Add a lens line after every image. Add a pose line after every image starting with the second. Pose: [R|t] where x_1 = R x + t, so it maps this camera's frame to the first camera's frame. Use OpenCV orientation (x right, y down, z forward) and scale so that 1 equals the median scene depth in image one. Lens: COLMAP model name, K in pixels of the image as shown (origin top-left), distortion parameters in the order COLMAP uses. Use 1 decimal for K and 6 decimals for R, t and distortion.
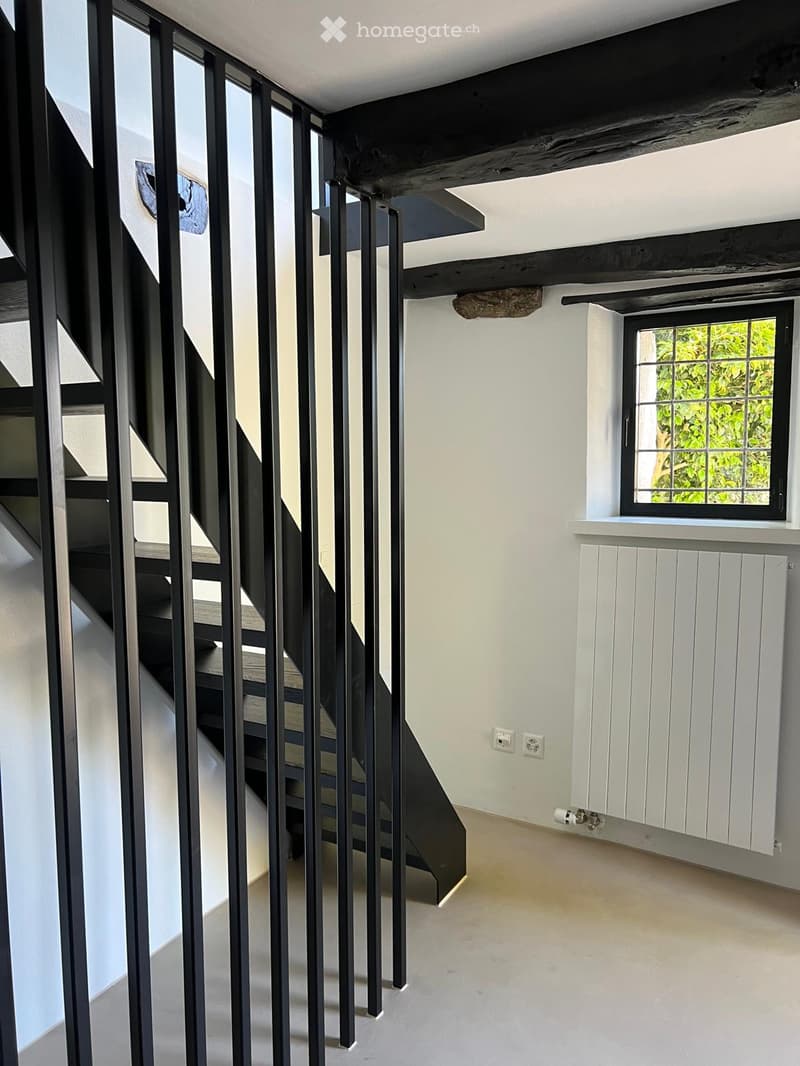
lens RADIAL K [[773.6, 0, 400.0], [0, 773.6, 533.0], [0, 0, 1]] dist [0.063919, -0.081302]
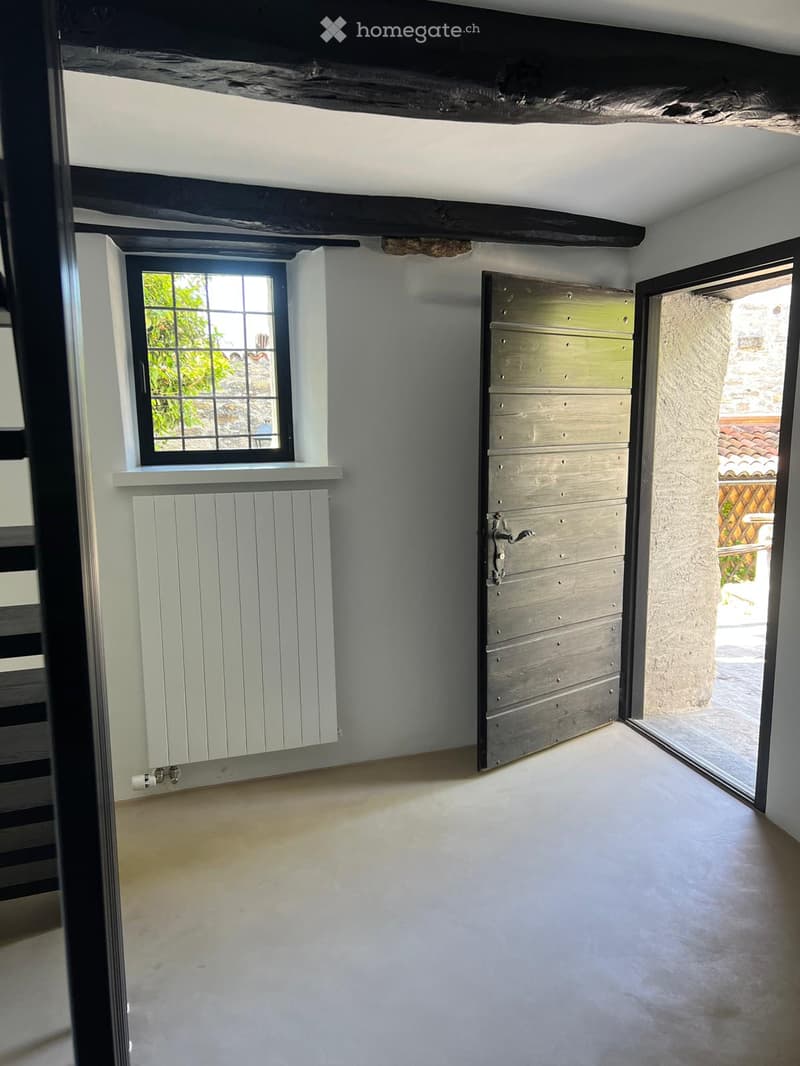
lens RADIAL K [[773.6, 0, 400.0], [0, 773.6, 533.0], [0, 0, 1]] dist [0.063919, -0.081302]
pose [[0.654859, -0.124068, 0.745497, -0.262932], [0.078765, 0.992265, 0.095947, -0.007502], [-0.751635, -0.004113, 0.659566, 0.131746]]
